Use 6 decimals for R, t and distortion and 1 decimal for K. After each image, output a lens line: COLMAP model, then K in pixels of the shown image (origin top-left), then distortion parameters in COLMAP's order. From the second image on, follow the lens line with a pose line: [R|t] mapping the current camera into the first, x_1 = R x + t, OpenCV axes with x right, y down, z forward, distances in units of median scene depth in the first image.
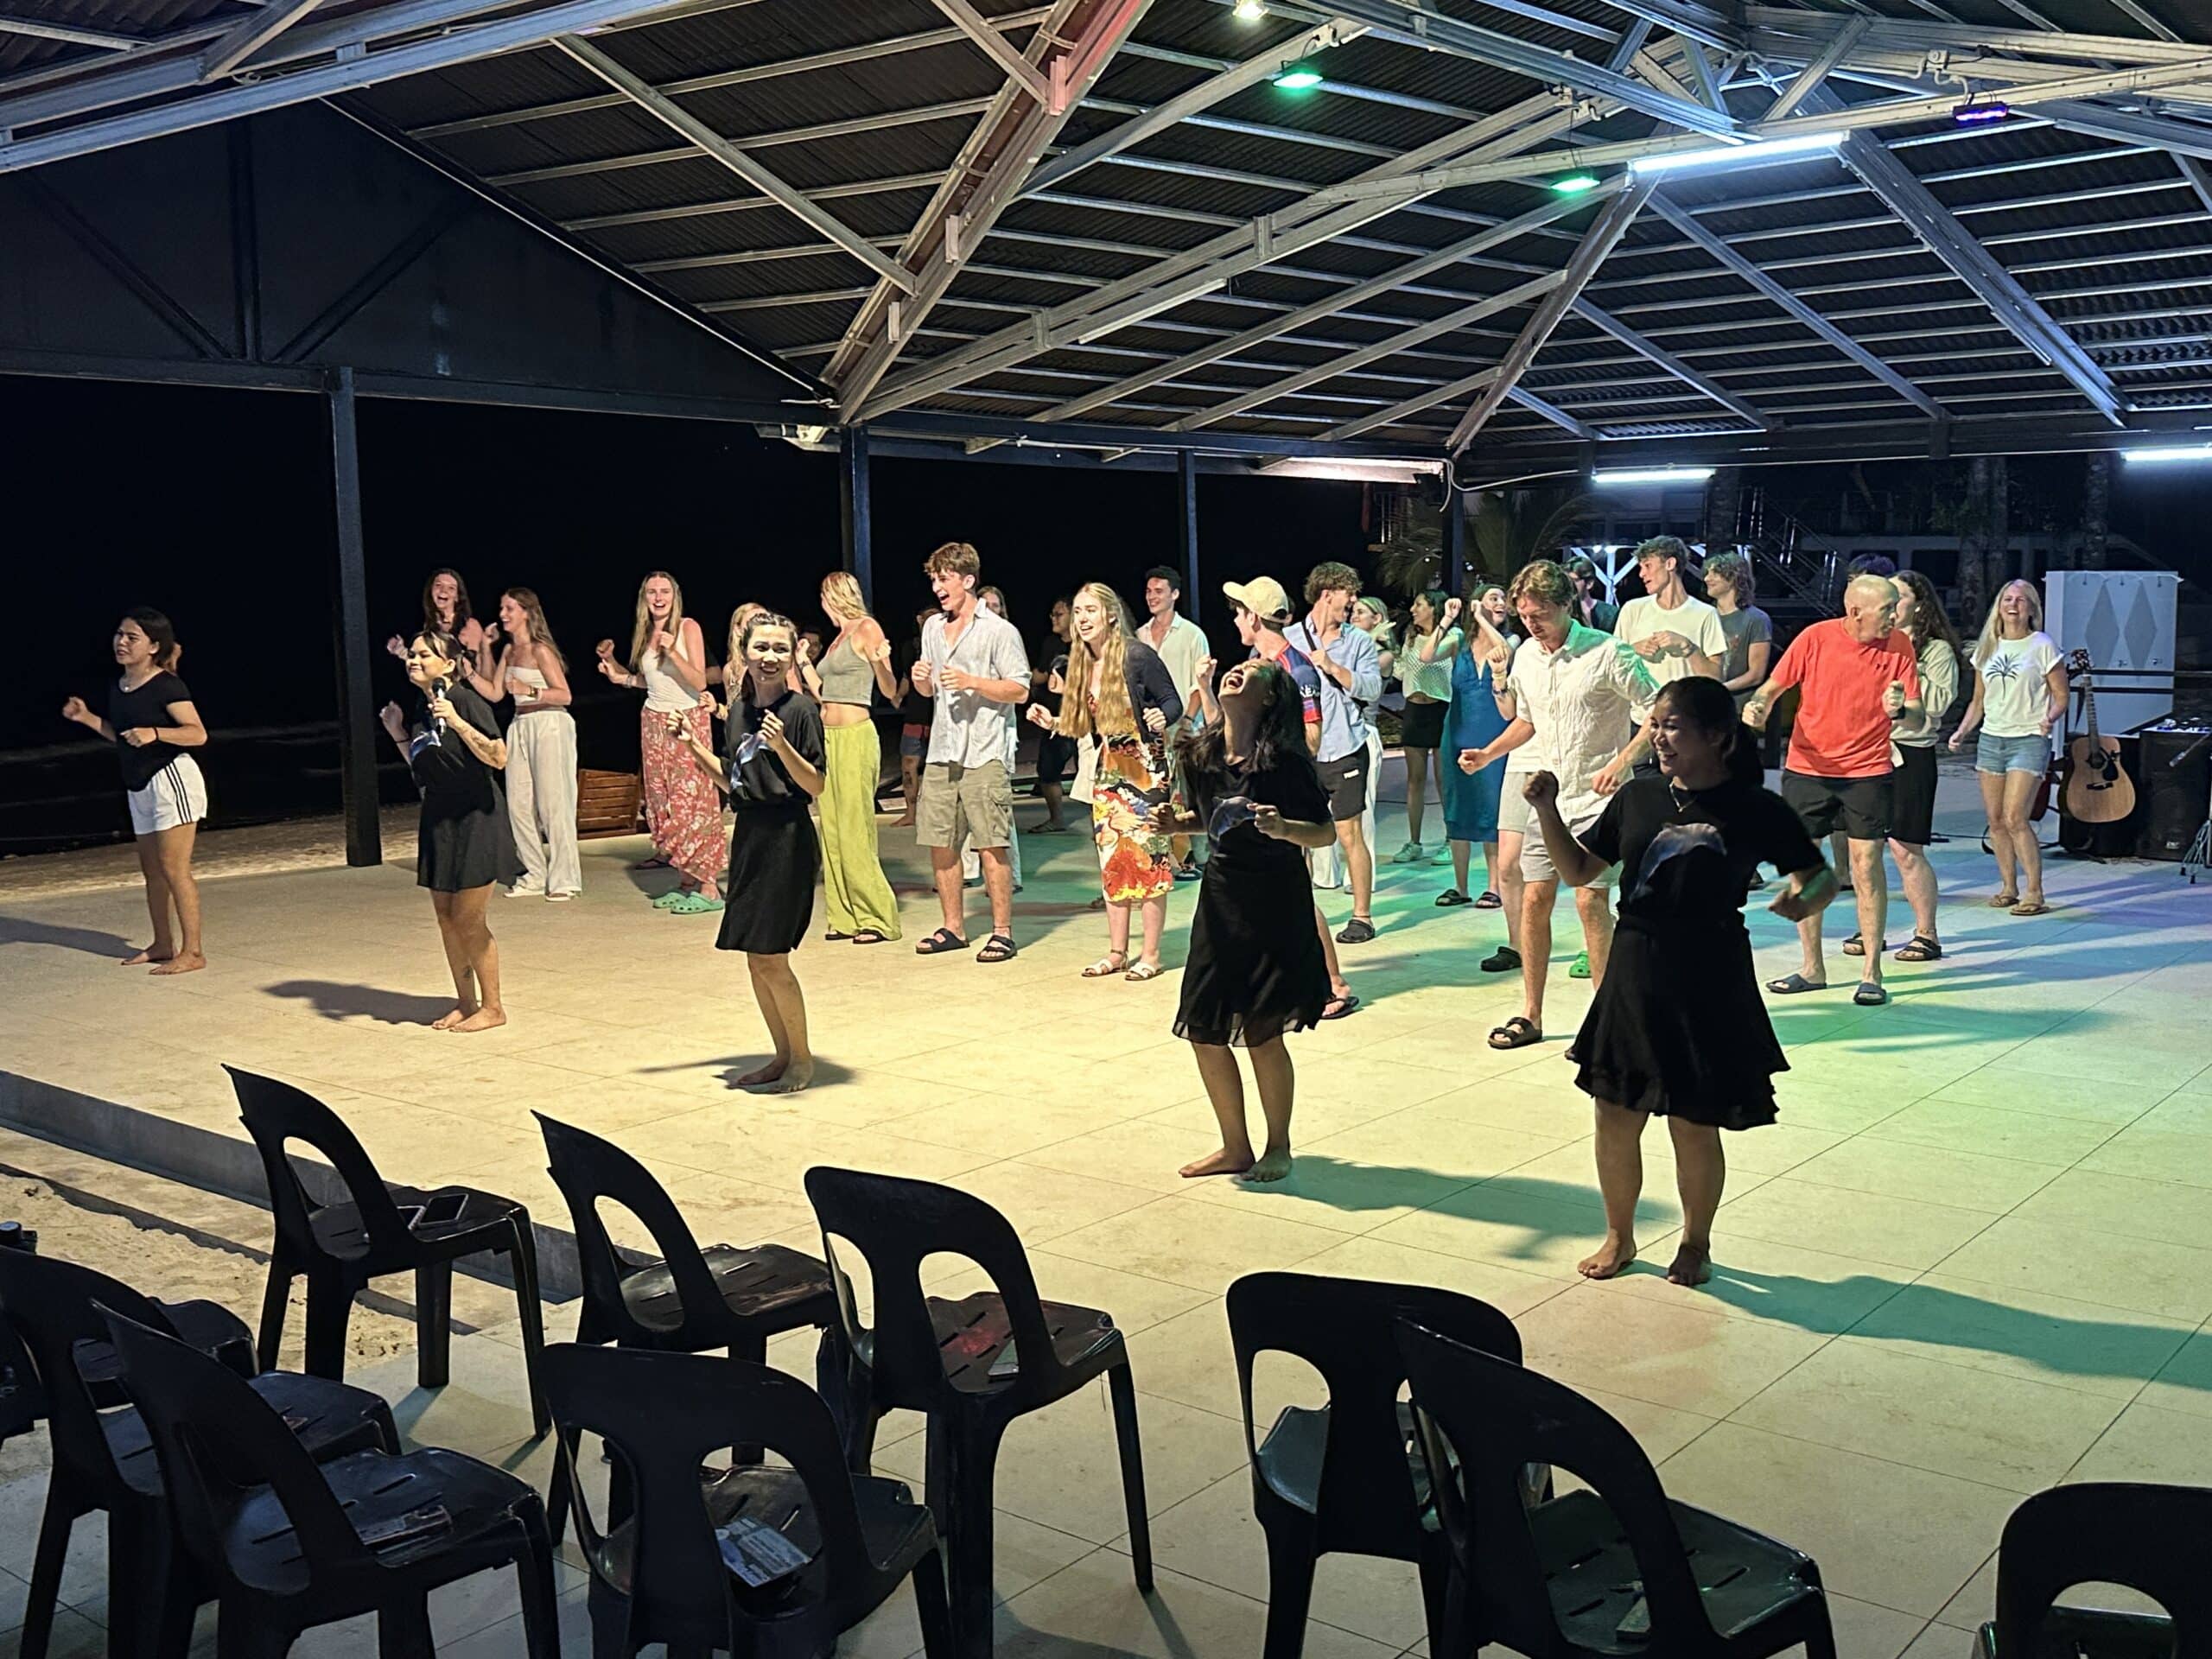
lens RADIAL K [[2196.4, 0, 1106.0], [0, 2196.4, 829.5], [0, 0, 1]] dist [0.012877, -0.000689]
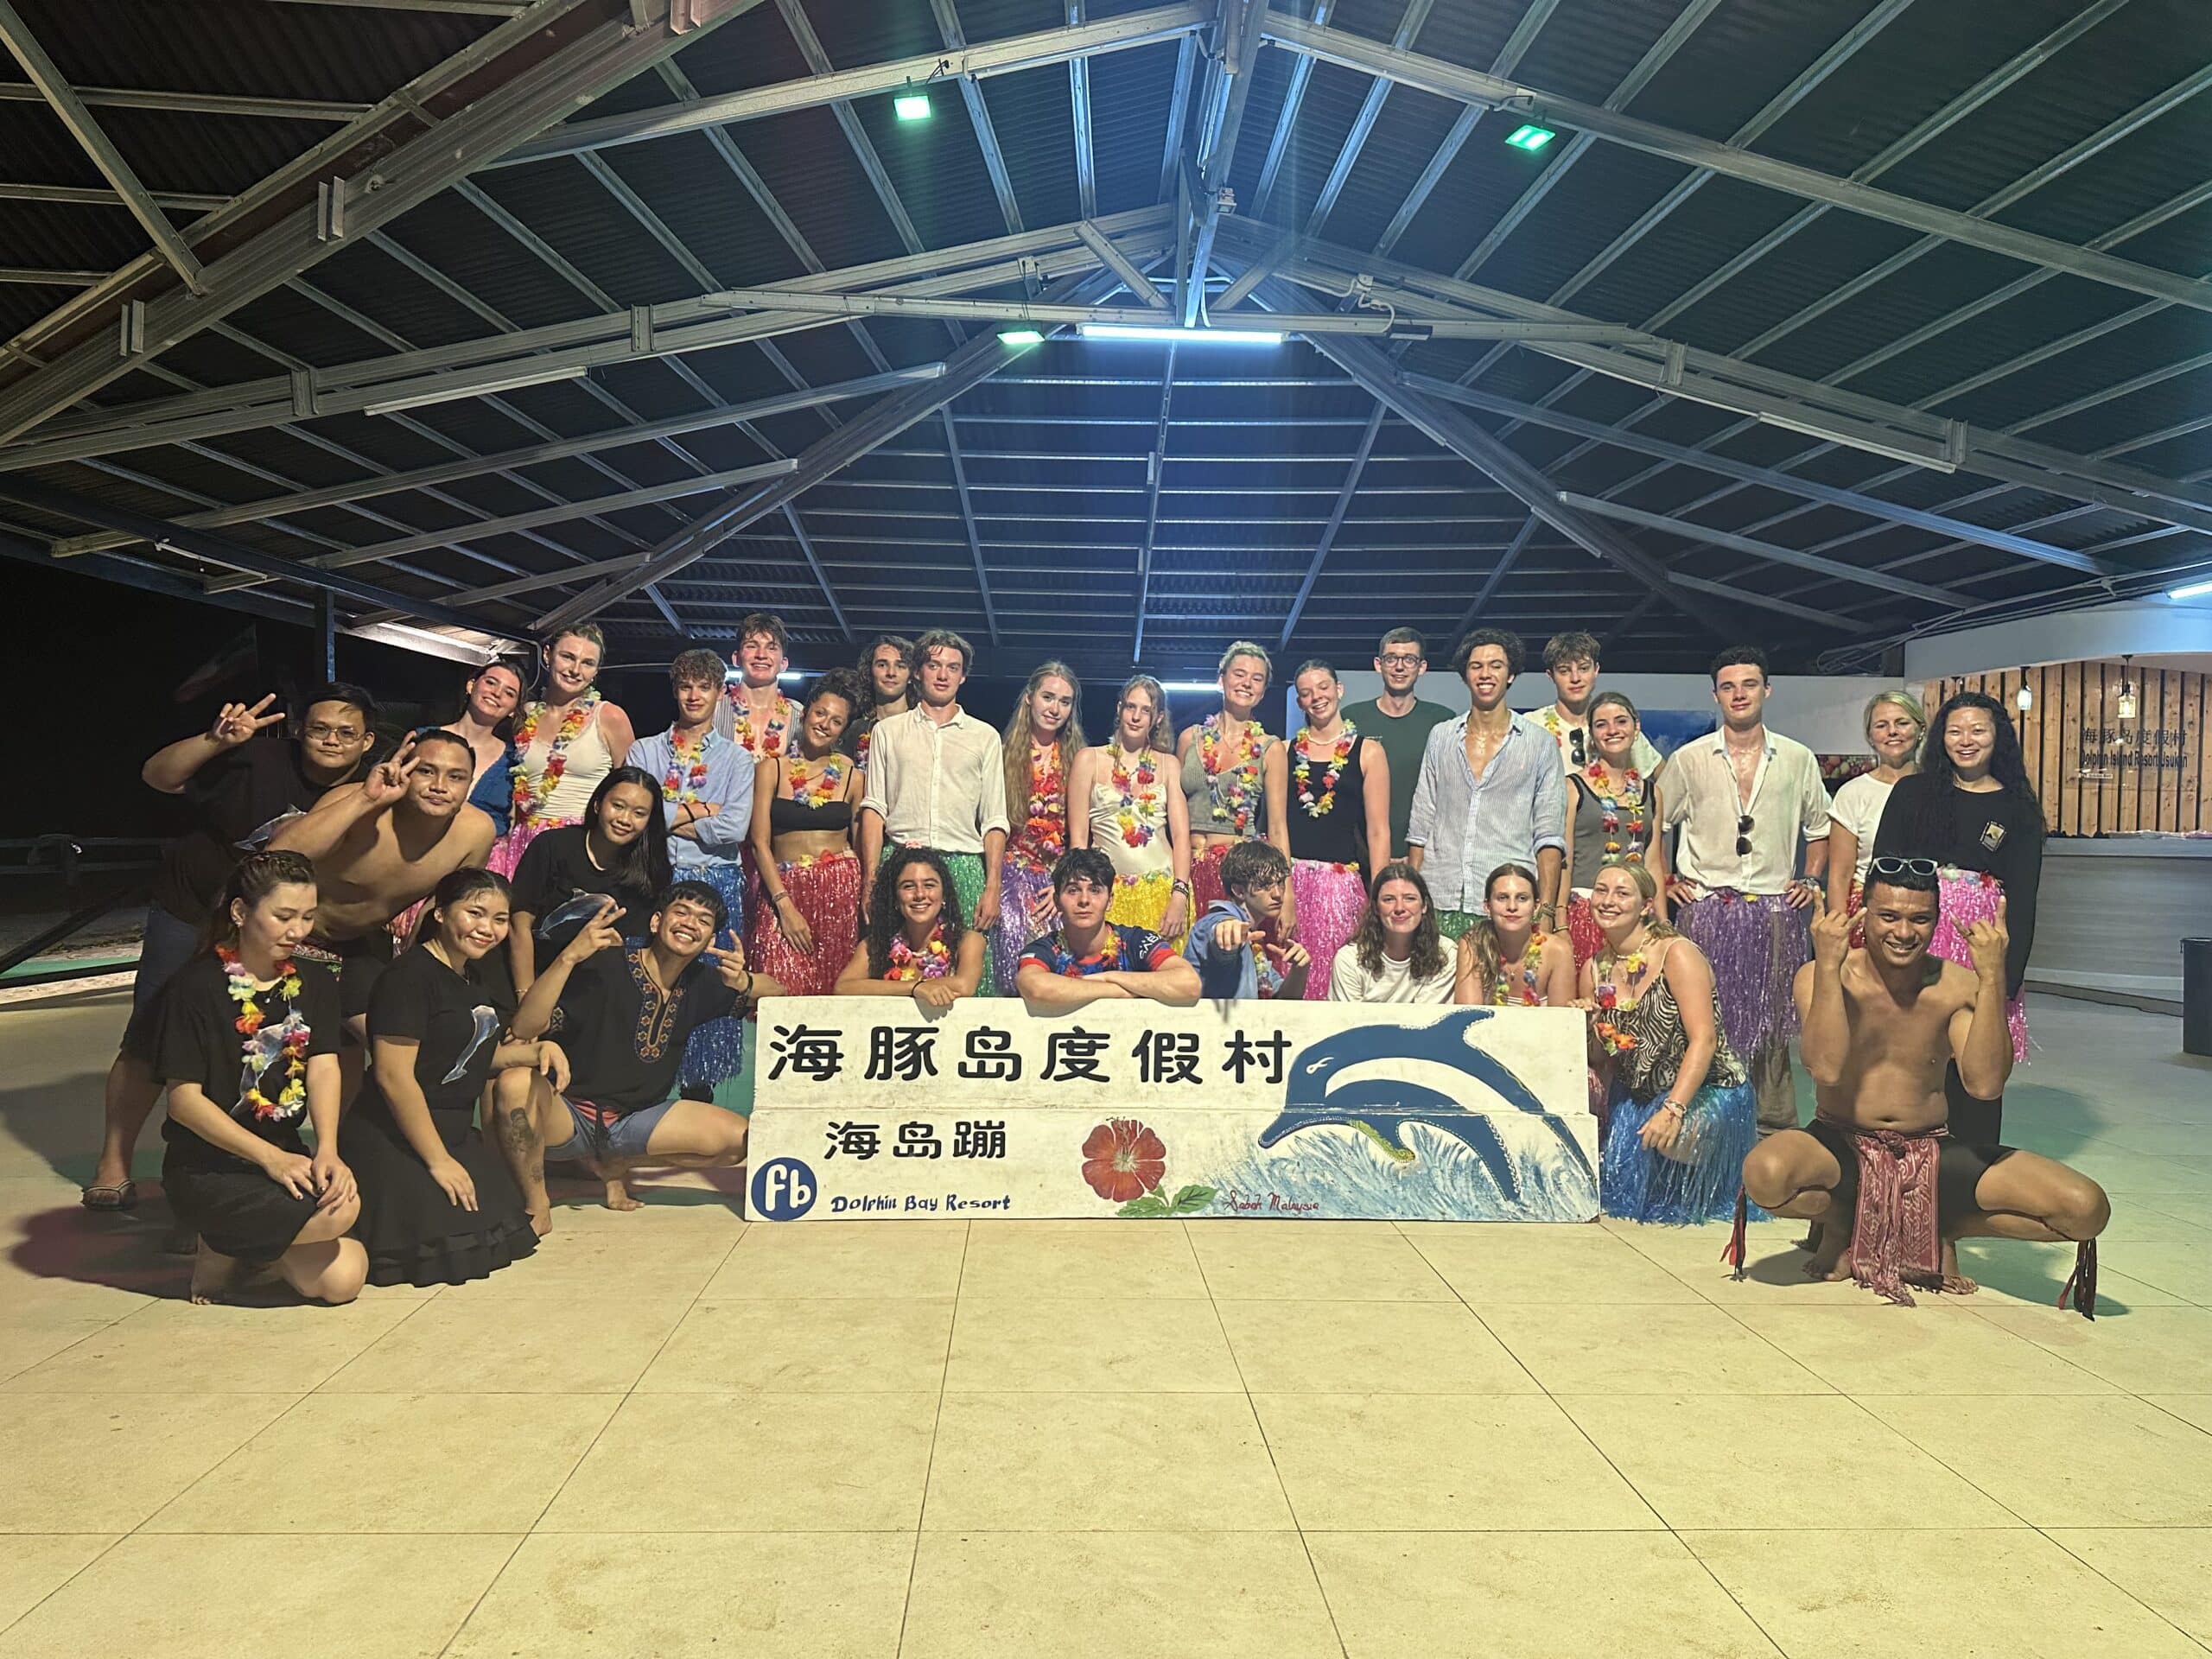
lens RADIAL K [[1592.1, 0, 1106.0], [0, 1592.1, 829.5], [0, 0, 1]] dist [-0.025973, -0.002438]
pose [[0.750509, 0.038180, 0.659756, -0.198004], [0.031015, 0.995195, -0.092872, -0.006804], [-0.660132, 0.090163, 0.745719, 0.424942]]
